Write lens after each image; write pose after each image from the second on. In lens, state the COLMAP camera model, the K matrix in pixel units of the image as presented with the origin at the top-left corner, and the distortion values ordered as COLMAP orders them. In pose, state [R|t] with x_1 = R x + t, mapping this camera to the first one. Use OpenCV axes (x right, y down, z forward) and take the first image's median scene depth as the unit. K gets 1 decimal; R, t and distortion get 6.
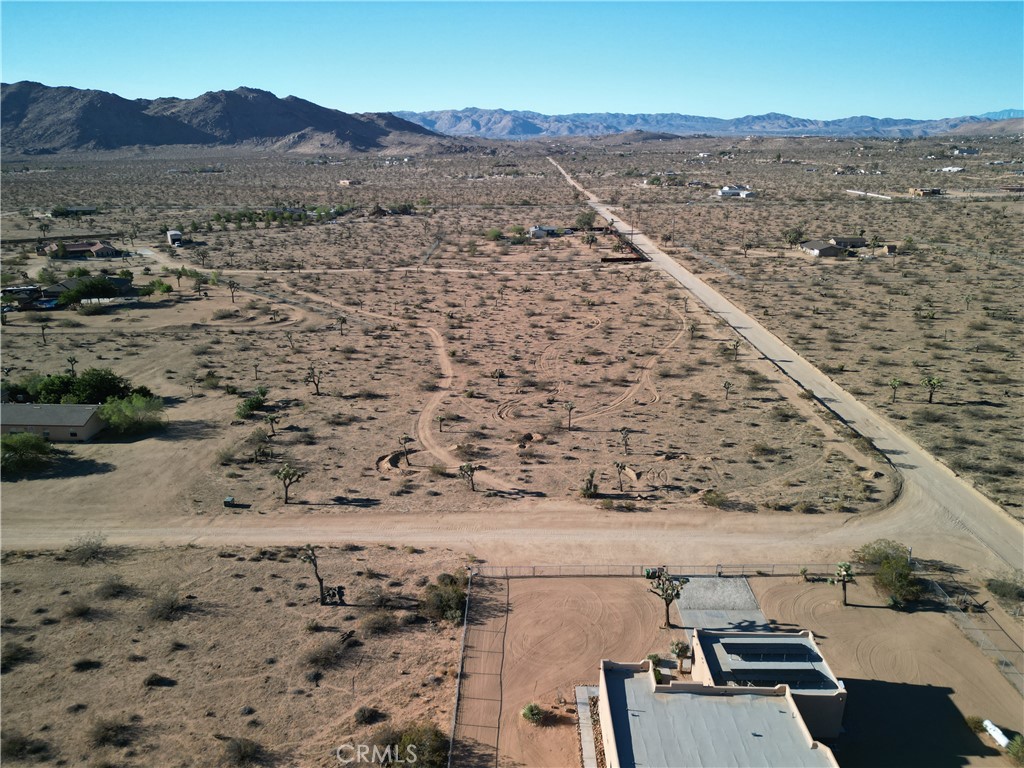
lens RADIAL K [[713.3, 0, 512.0], [0, 713.3, 384.0], [0, 0, 1]] dist [0.082121, -0.075293]
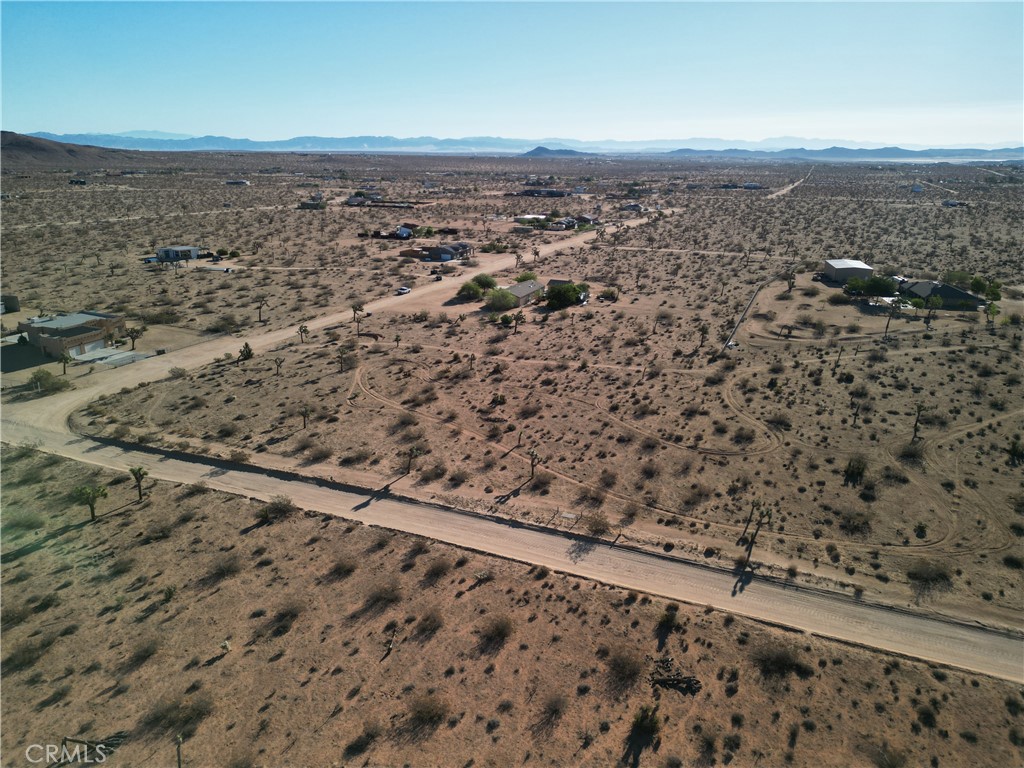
lens RADIAL K [[713.3, 0, 512.0], [0, 713.3, 384.0], [0, 0, 1]] dist [0.082121, -0.075293]
pose [[-0.385128, 0.288080, -0.876747, 0.951617], [-0.302195, 0.858285, 0.414759, -0.463281], [0.871983, 0.424684, -0.243494, 1.405638]]
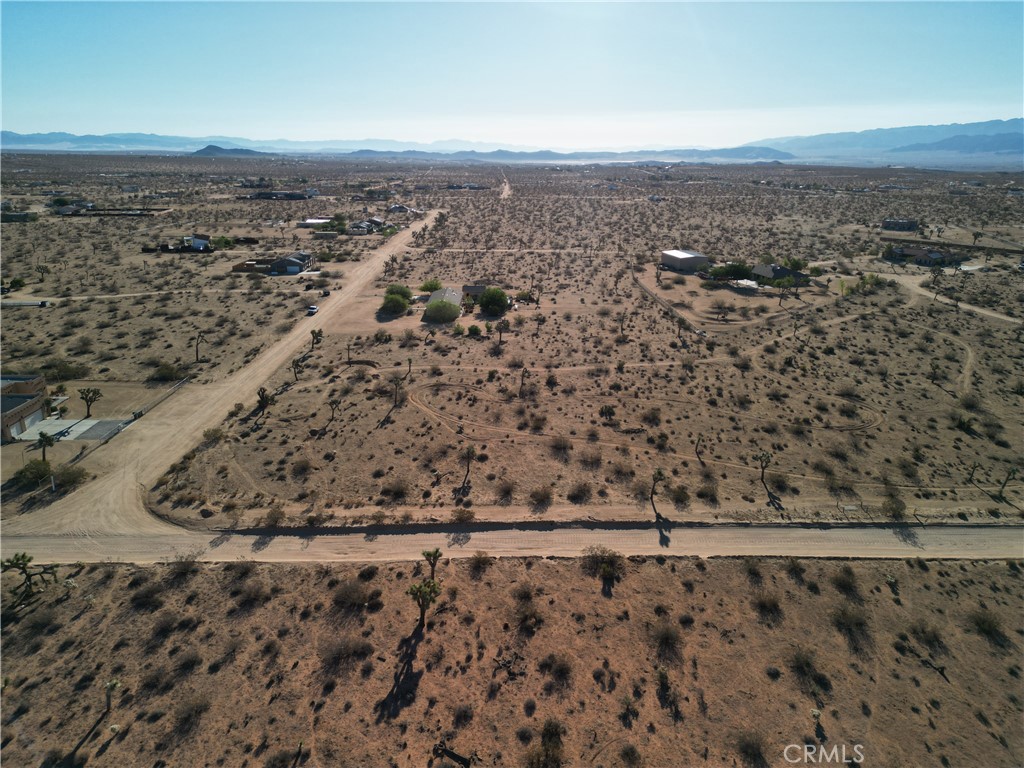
lens RADIAL K [[713.3, 0, 512.0], [0, 713.3, 384.0], [0, 0, 1]] dist [0.082121, -0.075293]
pose [[0.025549, 0.311328, -0.949959, 0.995814], [-0.327518, 0.900429, 0.286287, -0.297694], [0.944499, 0.303814, 0.124971, 0.915923]]
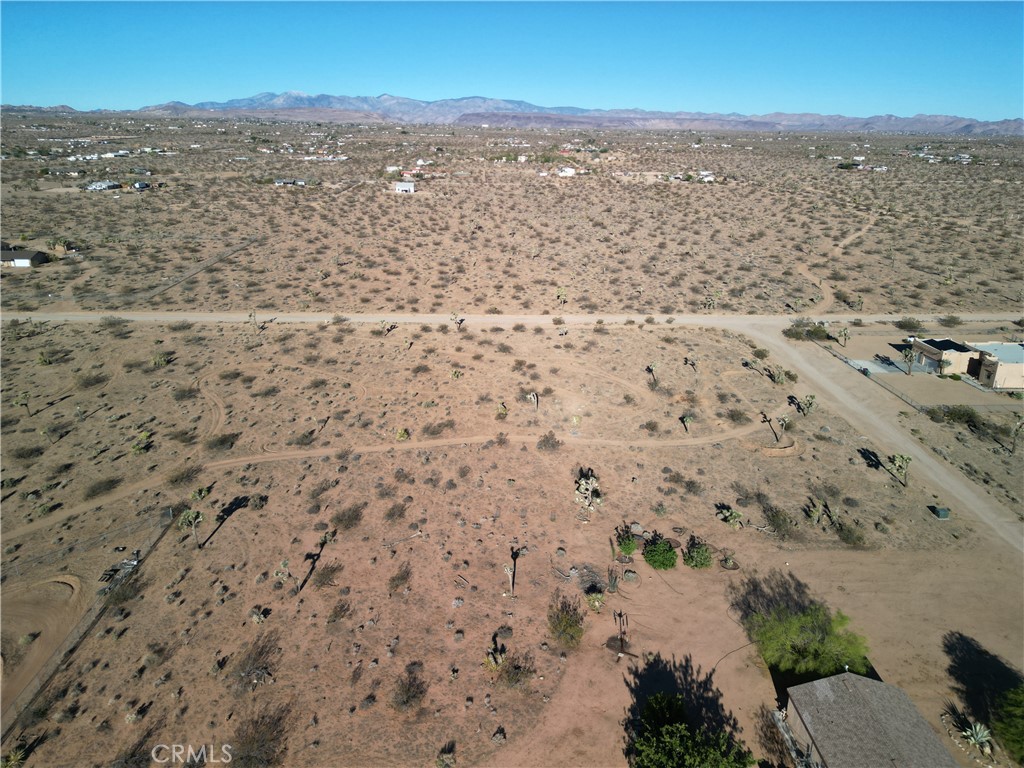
lens RADIAL K [[713.3, 0, 512.0], [0, 713.3, 384.0], [0, 0, 1]] dist [0.082121, -0.075293]
pose [[-0.040352, -0.329261, 0.943376, -0.868256], [0.311087, 0.893080, 0.325013, -0.335507], [-0.949524, 0.306588, 0.066391, 1.022126]]
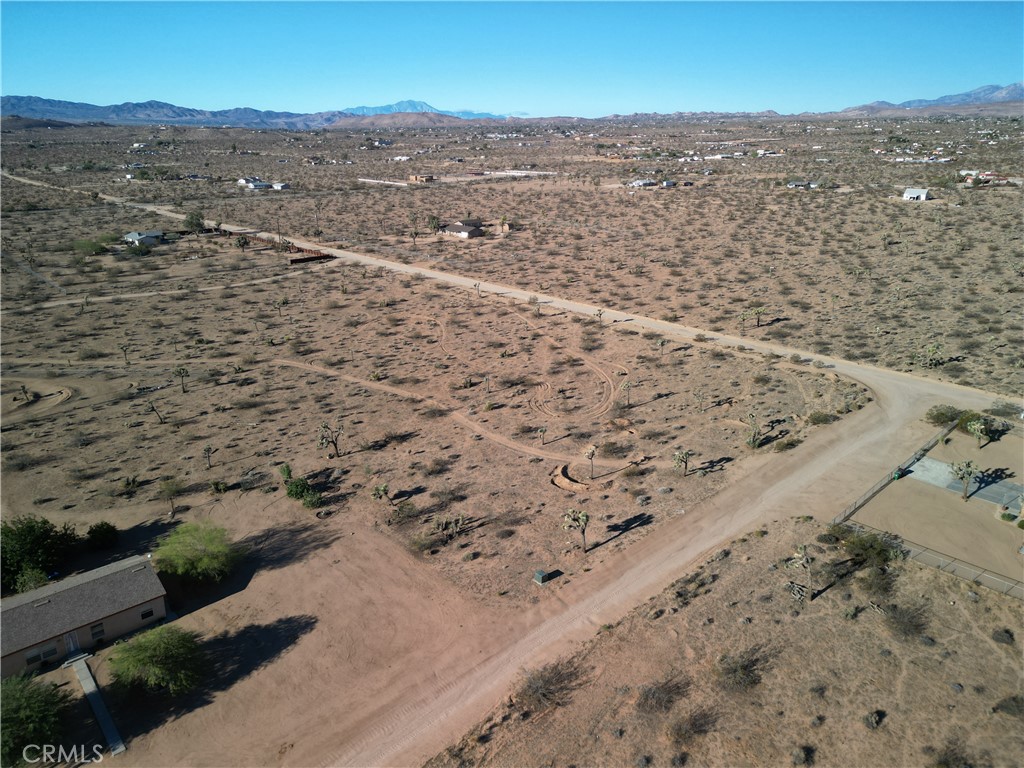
lens RADIAL K [[713.3, 0, 512.0], [0, 713.3, 384.0], [0, 0, 1]] dist [0.082121, -0.075293]
pose [[0.724218, -0.230084, 0.650053, -0.652624], [0.222357, 0.970258, 0.095694, -0.099444], [-0.652737, 0.075241, 0.753839, 0.276835]]
